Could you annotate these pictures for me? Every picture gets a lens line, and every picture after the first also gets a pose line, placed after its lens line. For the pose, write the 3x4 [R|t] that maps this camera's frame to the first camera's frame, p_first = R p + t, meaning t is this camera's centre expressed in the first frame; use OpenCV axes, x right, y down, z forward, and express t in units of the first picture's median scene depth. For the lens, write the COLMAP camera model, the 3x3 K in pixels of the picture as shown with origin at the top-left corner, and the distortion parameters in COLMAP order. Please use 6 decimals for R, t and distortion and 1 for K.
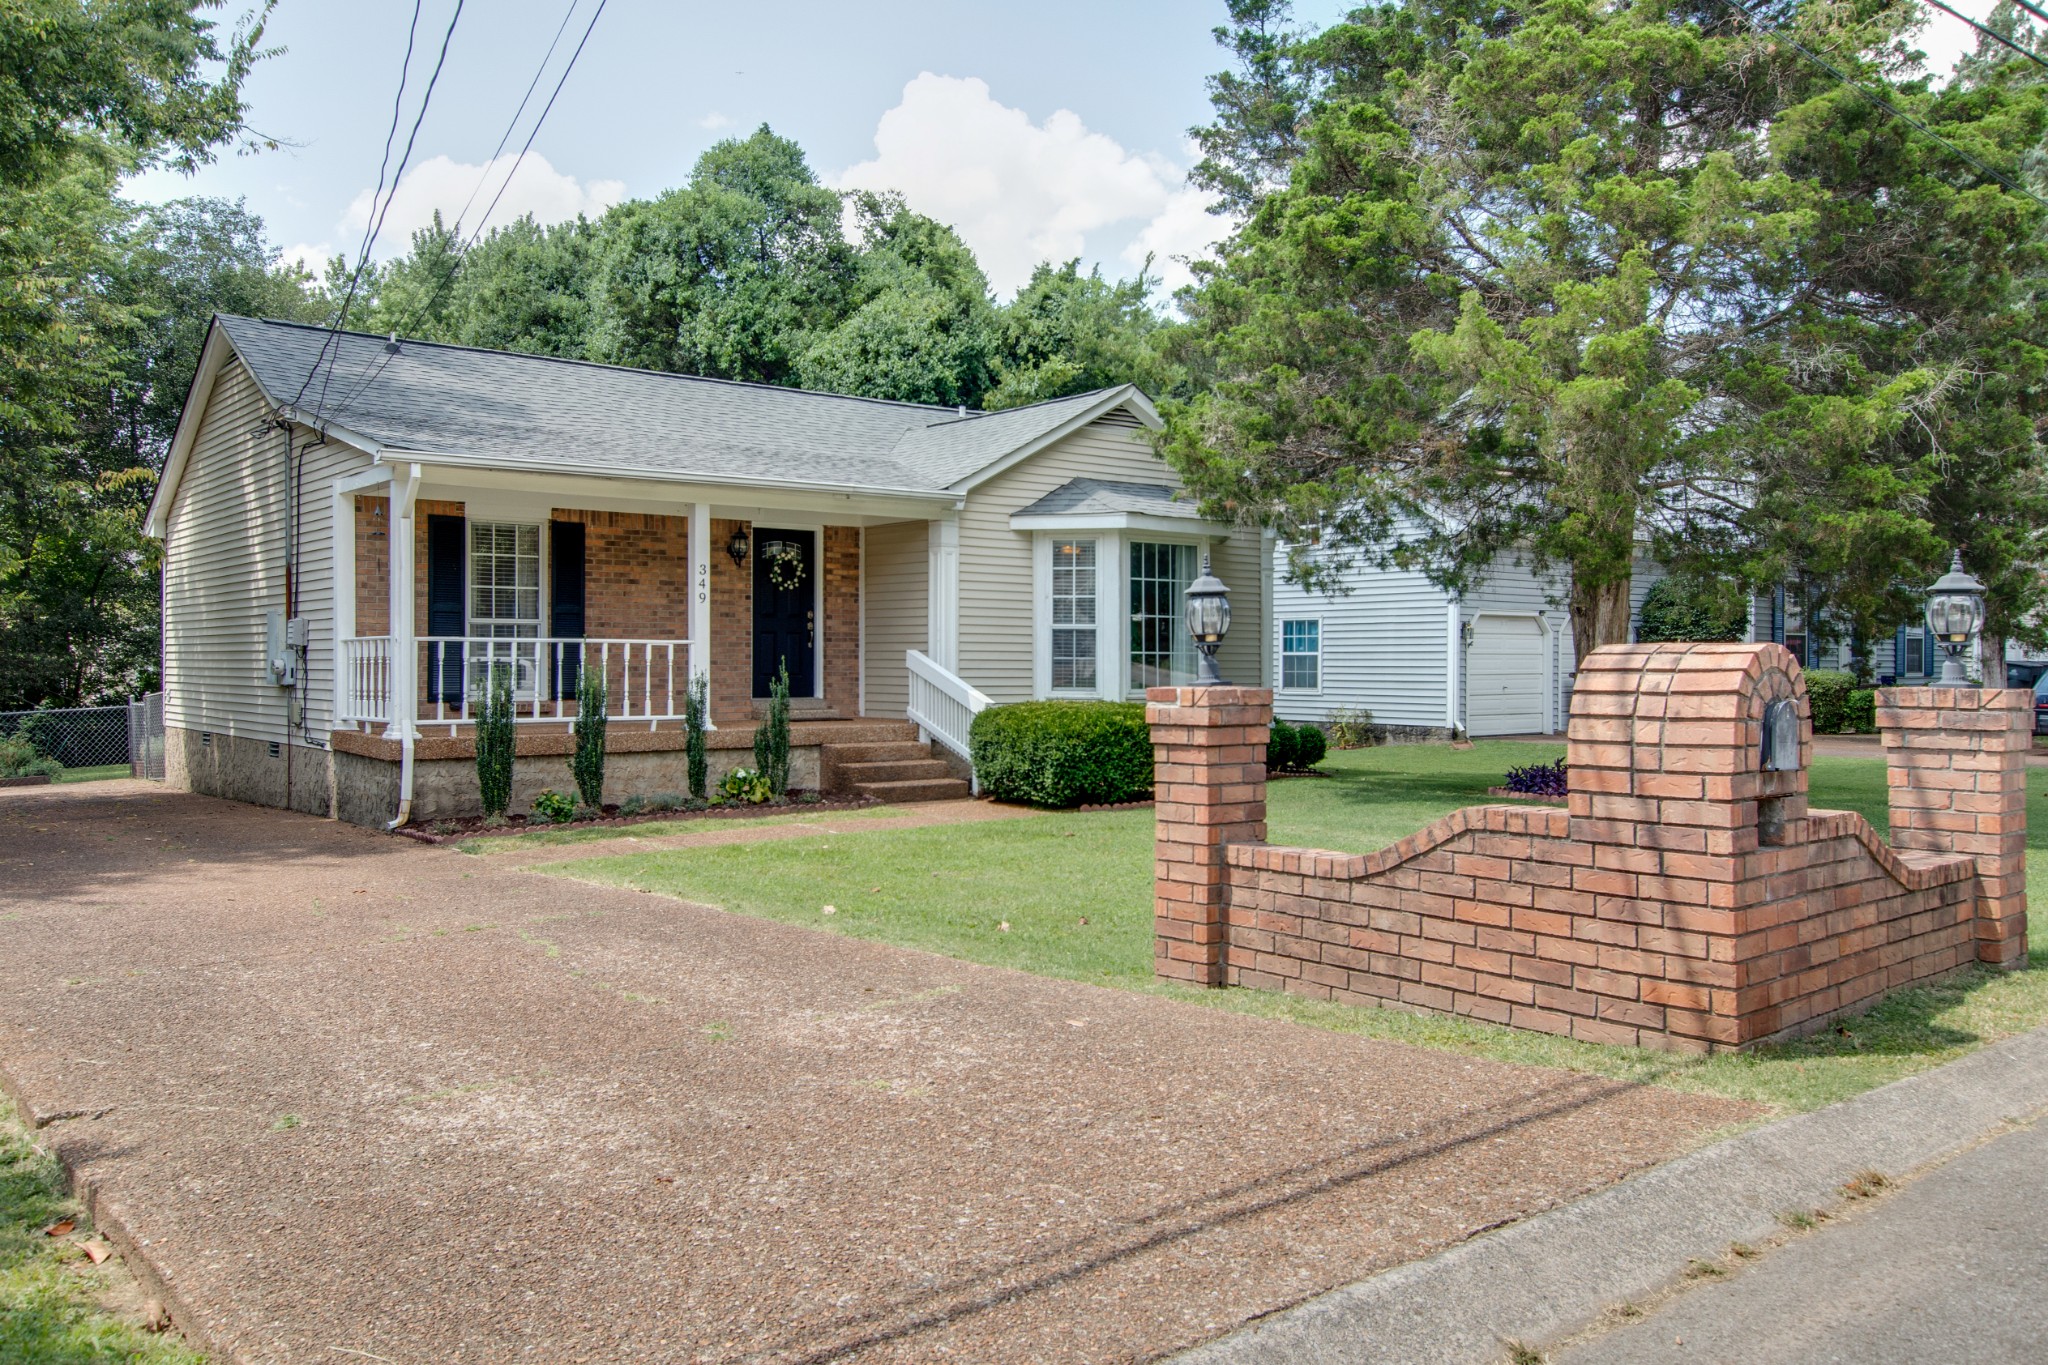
lens RADIAL K [[1505.9, 0, 998.5], [0, 1505.9, 658.7], [0, 0, 1]] dist [0.048839, 0.000292]
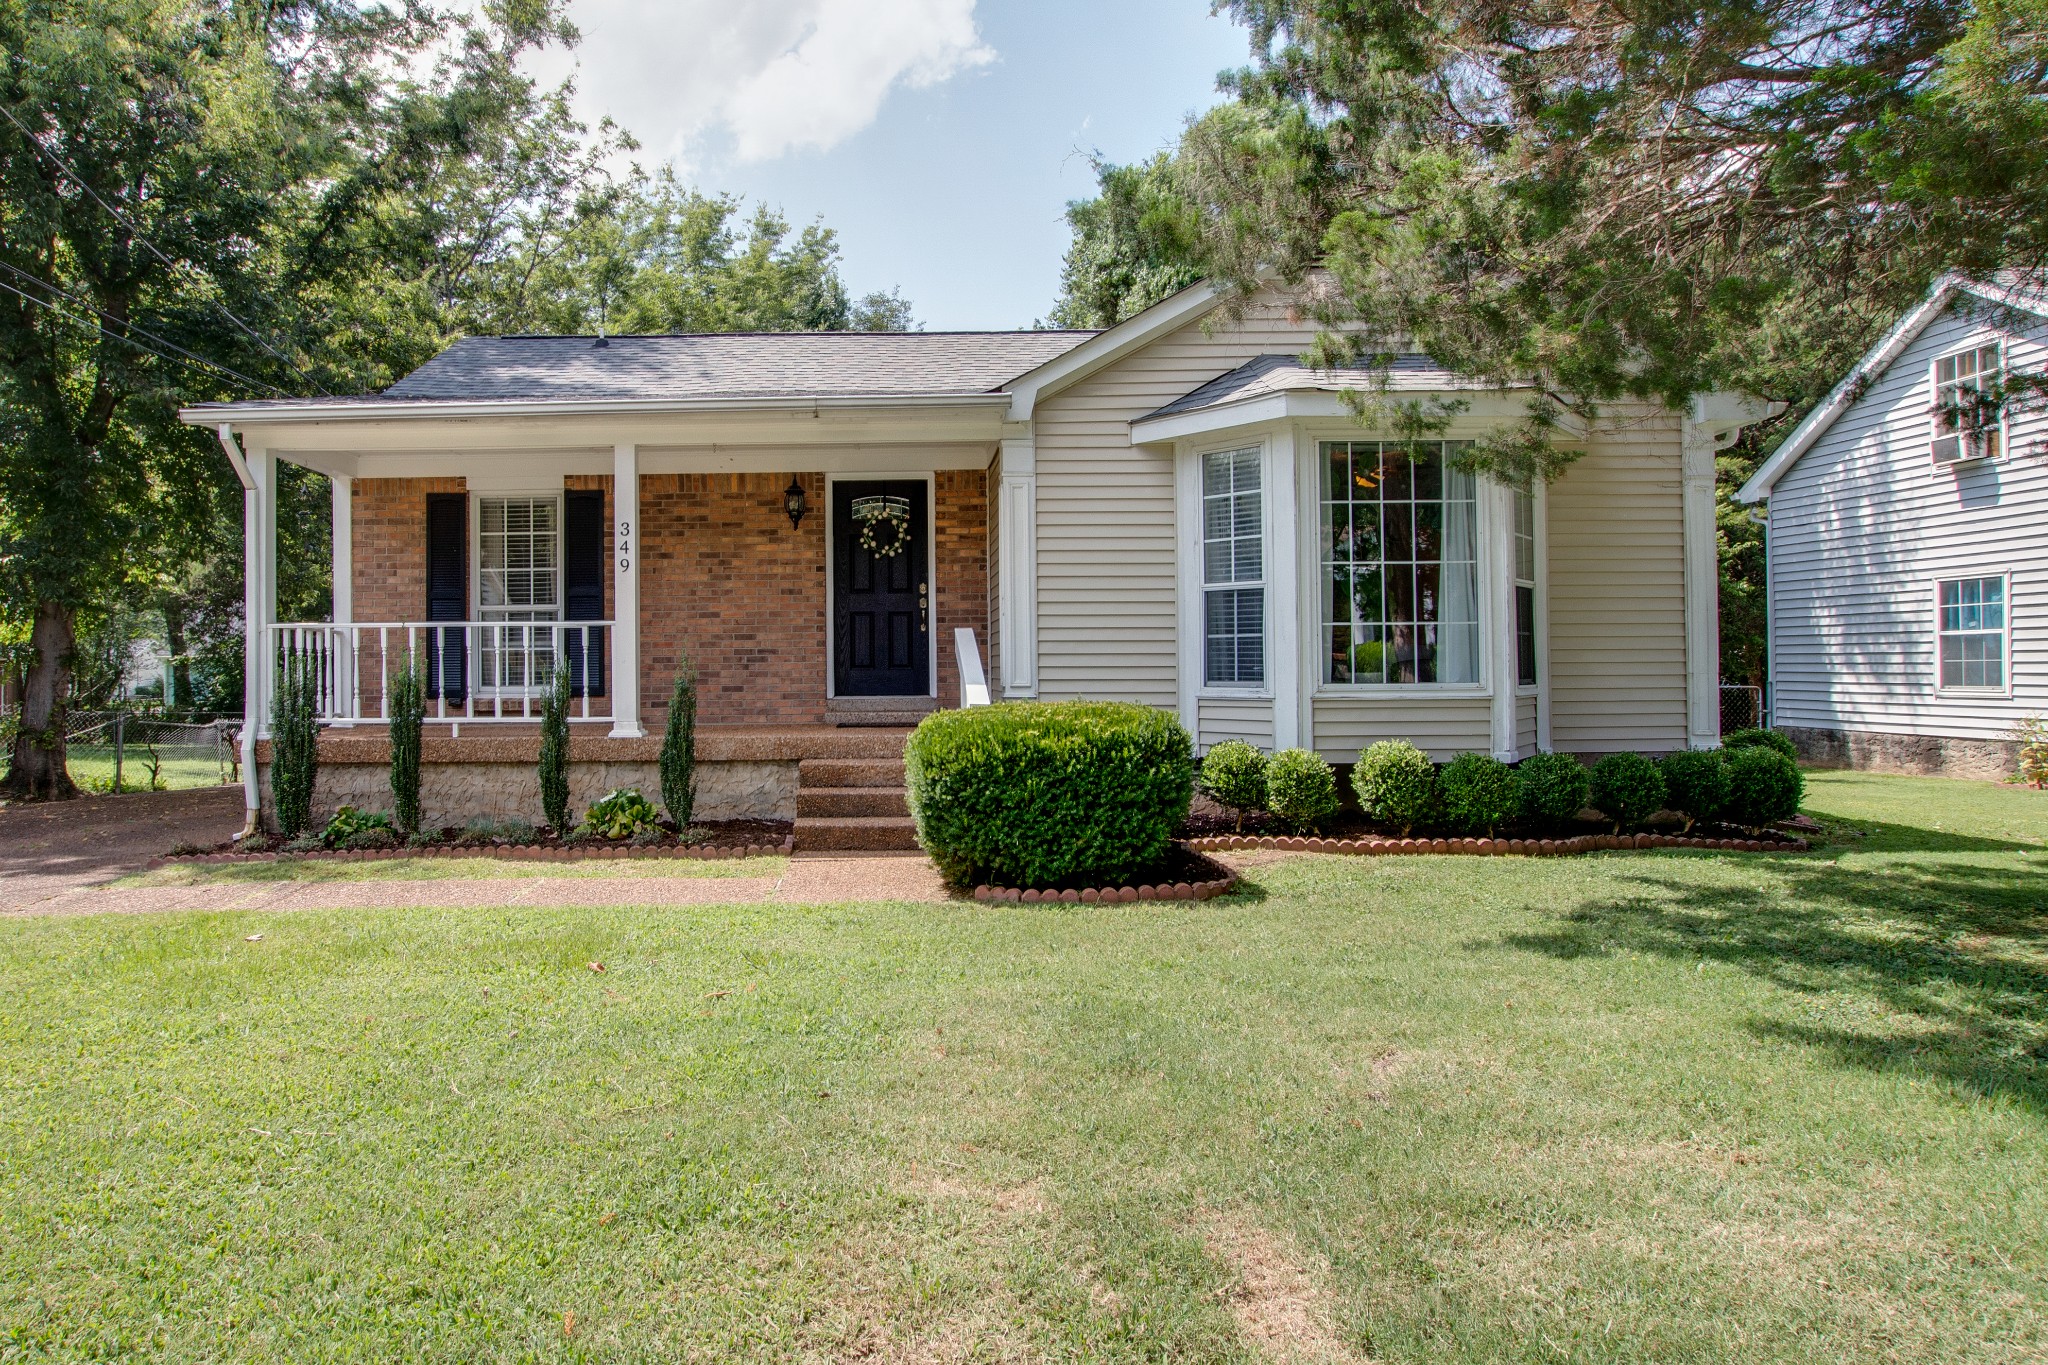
lens RADIAL K [[1240.8, 0, 902.6], [0, 1240.8, 660.3], [0, 0, 1]] dist [-0.020842, -0.000645]
pose [[0.782631, -0.014519, -0.622316, 0.291830], [0.010885, 0.999894, -0.009640, 0.014981], [0.622391, 0.000770, 0.782706, 0.556172]]
